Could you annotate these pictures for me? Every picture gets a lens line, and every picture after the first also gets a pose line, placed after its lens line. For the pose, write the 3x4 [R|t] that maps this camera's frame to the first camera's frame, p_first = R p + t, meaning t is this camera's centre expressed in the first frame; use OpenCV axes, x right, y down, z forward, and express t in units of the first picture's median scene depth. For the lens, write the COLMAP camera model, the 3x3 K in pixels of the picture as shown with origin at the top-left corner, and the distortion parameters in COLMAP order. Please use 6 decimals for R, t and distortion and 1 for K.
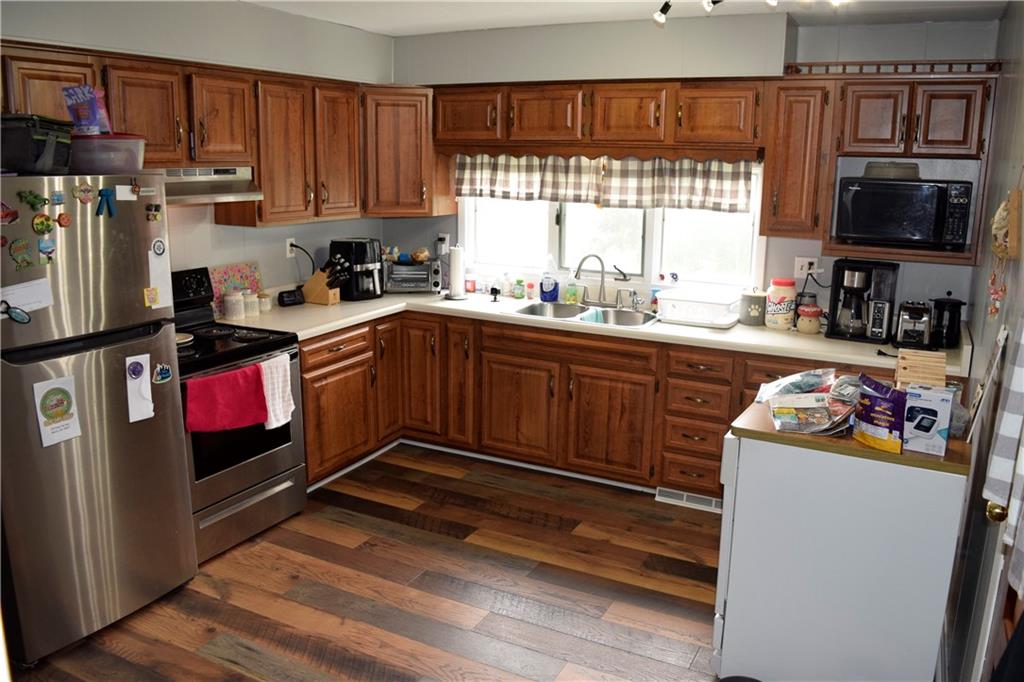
lens RADIAL K [[811.5, 0, 512.5], [0, 811.5, 338.0], [0, 0, 1]] dist [-0.086238, 0.013853]
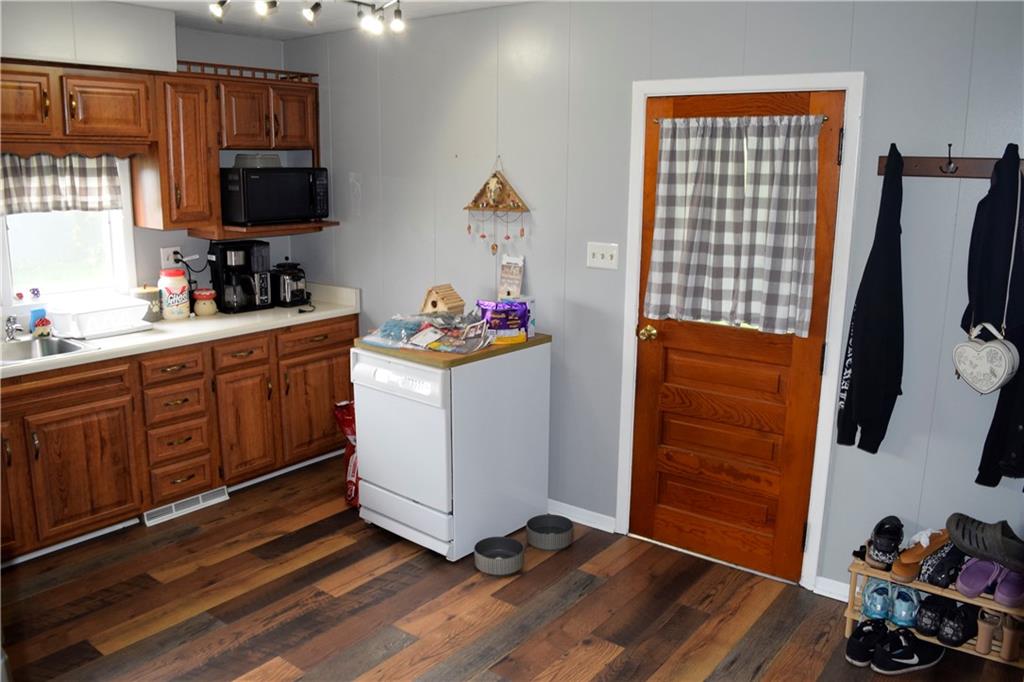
lens RADIAL K [[811.5, 0, 512.3], [0, 811.5, 337.9], [0, 0, 1]] dist [-0.086238, 0.013853]
pose [[0.174307, -0.218769, 0.960082, -0.575669], [0.202546, 0.962124, 0.182461, -0.086919], [-0.963635, 0.162656, 0.212016, 0.375553]]
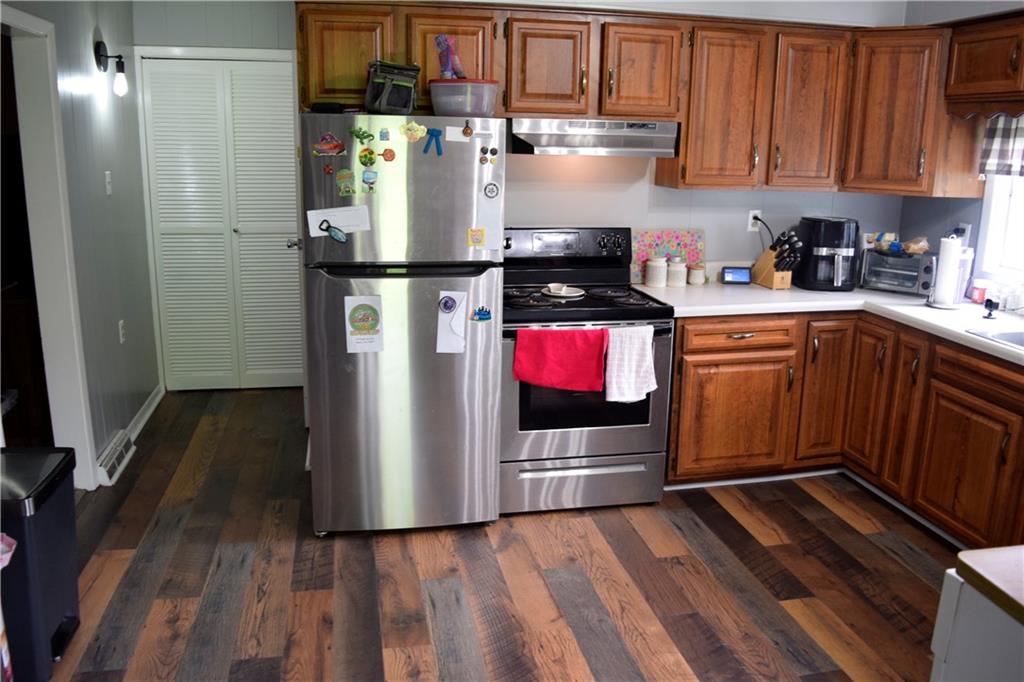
lens RADIAL K [[811.5, 0, 514.0], [0, 811.5, 338.0], [0, 0, 1]] dist [-0.086238, 0.013853]
pose [[0.632802, 0.175975, -0.754052, 0.276731], [-0.174346, 0.981208, 0.082675, -0.013913], [0.754430, 0.079149, 0.651591, 0.260711]]
